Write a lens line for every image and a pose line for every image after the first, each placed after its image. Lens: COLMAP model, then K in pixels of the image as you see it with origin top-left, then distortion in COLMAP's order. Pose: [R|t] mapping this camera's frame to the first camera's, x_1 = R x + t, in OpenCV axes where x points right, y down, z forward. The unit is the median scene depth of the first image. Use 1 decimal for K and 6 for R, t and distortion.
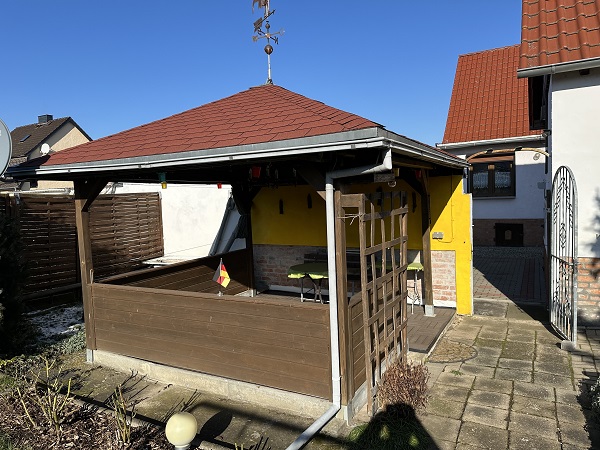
lens RADIAL K [[423.8, 0, 300.1], [0, 423.8, 225.2], [0, 0, 1]] dist [0.000273, -0.000013]
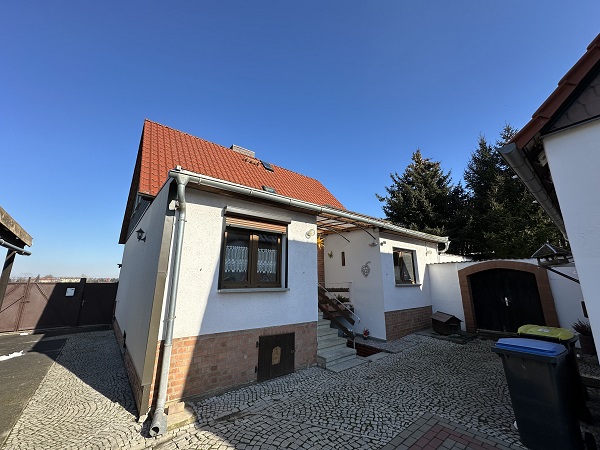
lens RADIAL K [[239.1, 0, 299.9], [0, 239.1, 225.3], [0, 0, 1]] dist [-0.000398, -0.000027]
pose [[0.371349, 0.248151, 0.894719, 0.162862], [0.054907, 0.956069, -0.287955, -0.052833], [-0.926869, 0.156058, 0.341409, 0.834699]]
